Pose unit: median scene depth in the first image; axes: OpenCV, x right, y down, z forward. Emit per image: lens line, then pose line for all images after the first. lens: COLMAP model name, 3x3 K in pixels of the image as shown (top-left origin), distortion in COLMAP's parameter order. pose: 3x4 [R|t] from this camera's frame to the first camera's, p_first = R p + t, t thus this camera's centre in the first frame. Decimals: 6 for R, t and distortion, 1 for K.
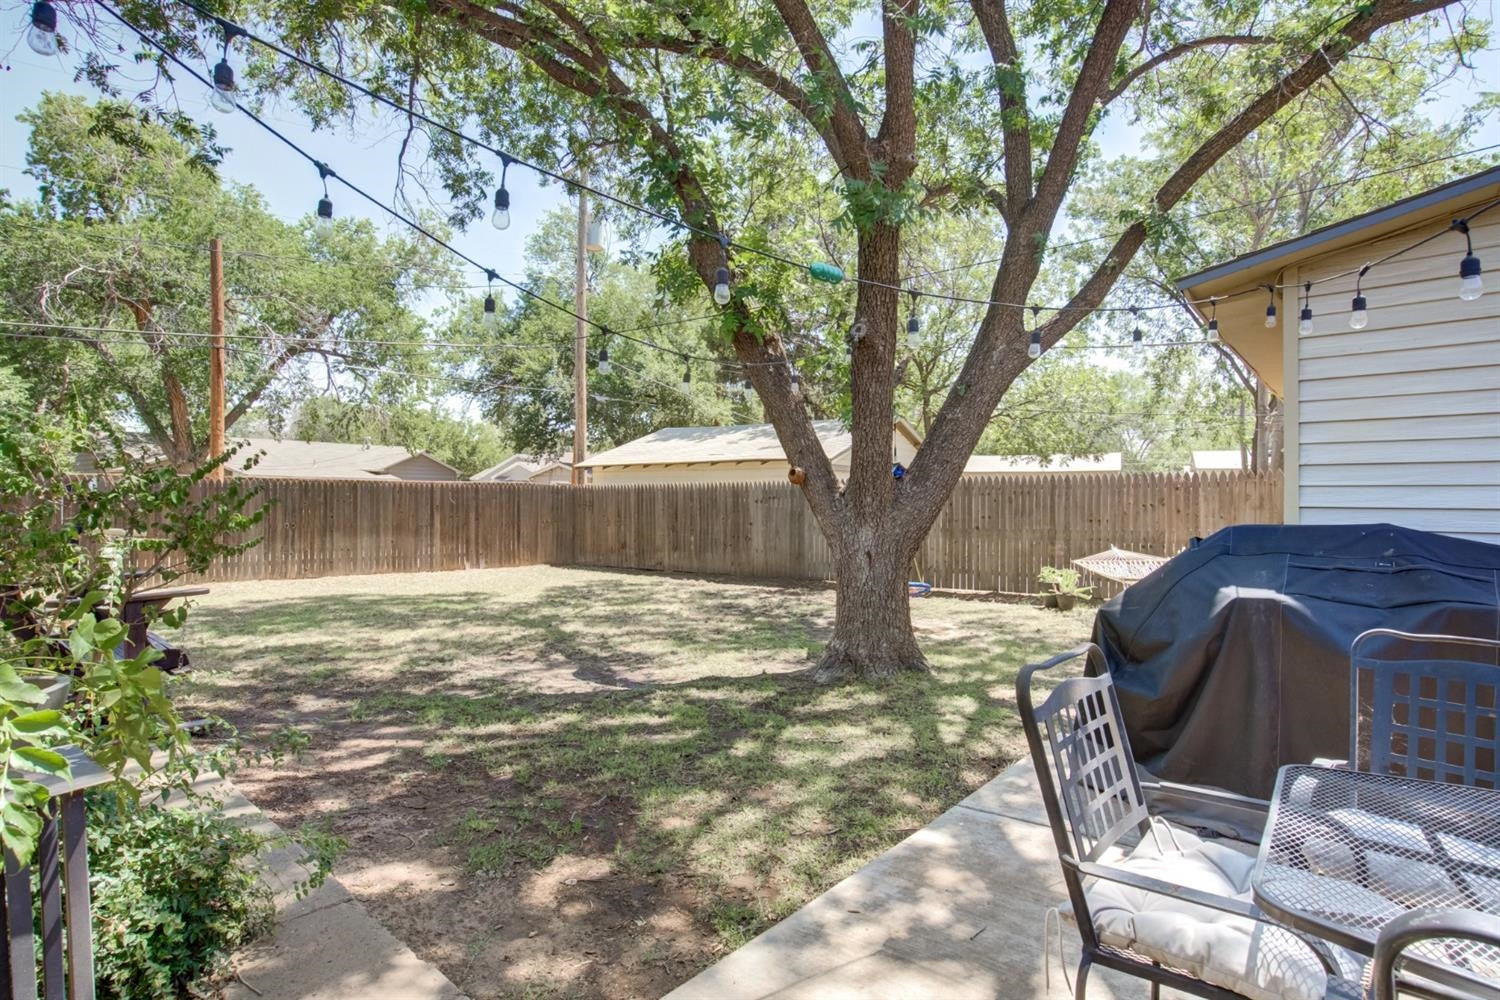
lens RADIAL K [[899.1, 0, 775.2], [0, 899.1, 508.4], [0, 0, 1]] dist [-0.043589, 0.038639]
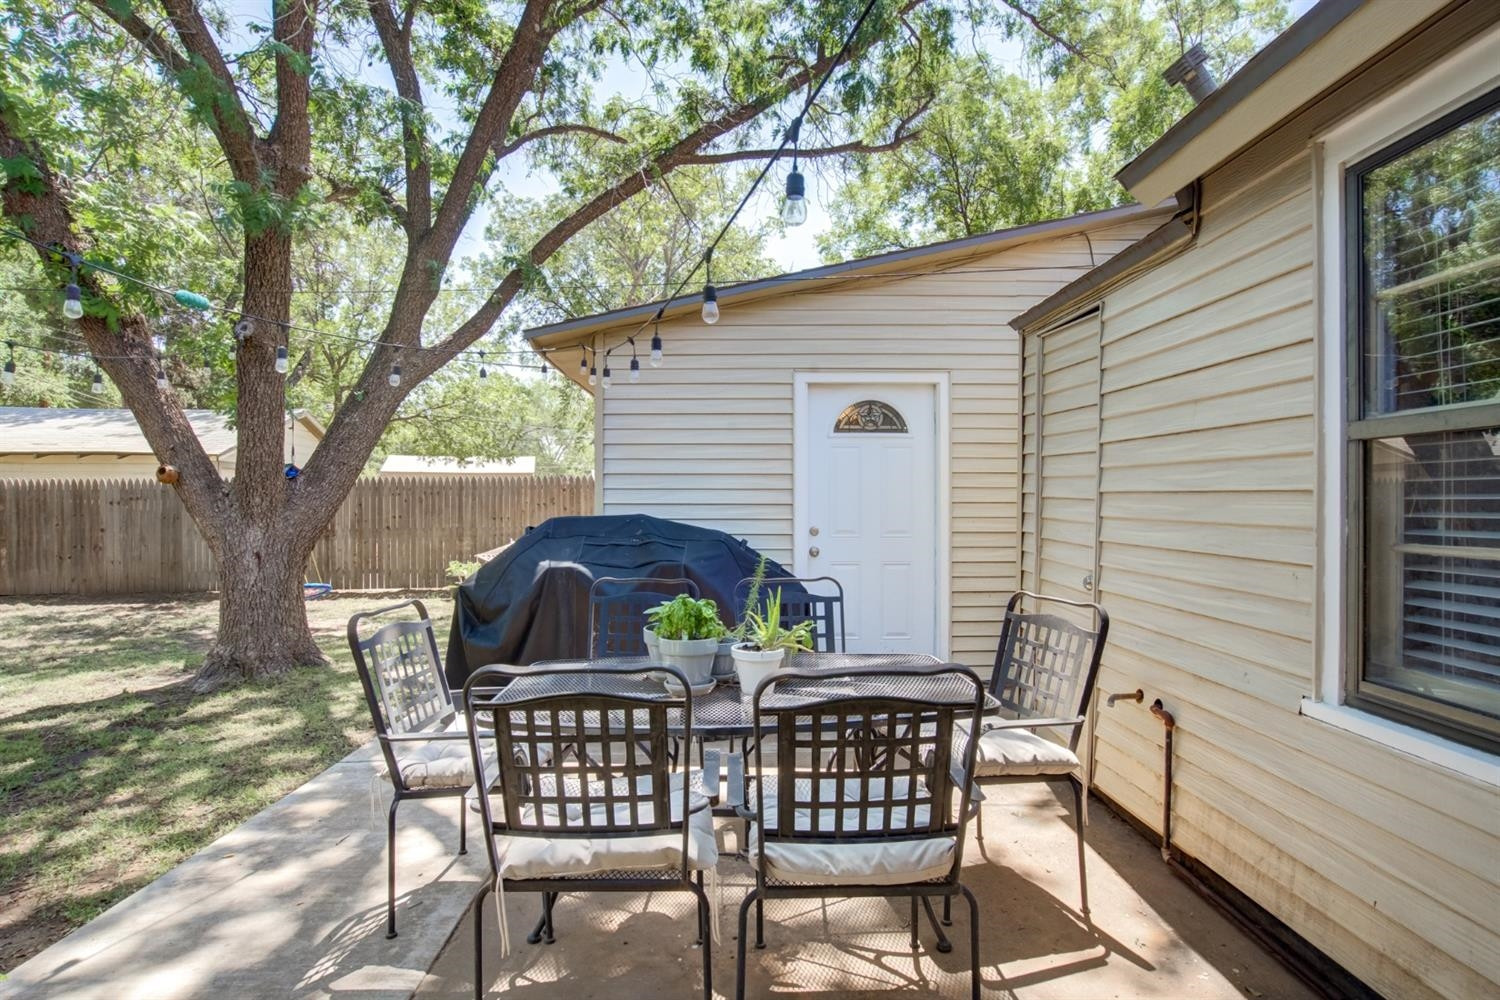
lens RADIAL K [[902.9, 0, 869.1], [0, 902.9, 502.9], [0, 0, 1]] dist [-0.055693, 0.026119]
pose [[0.769839, -0.005127, 0.638218, 0.001304], [0.009104, 0.999954, -0.002948, 0.002448], [-0.638174, 0.008080, 0.769850, -0.170865]]
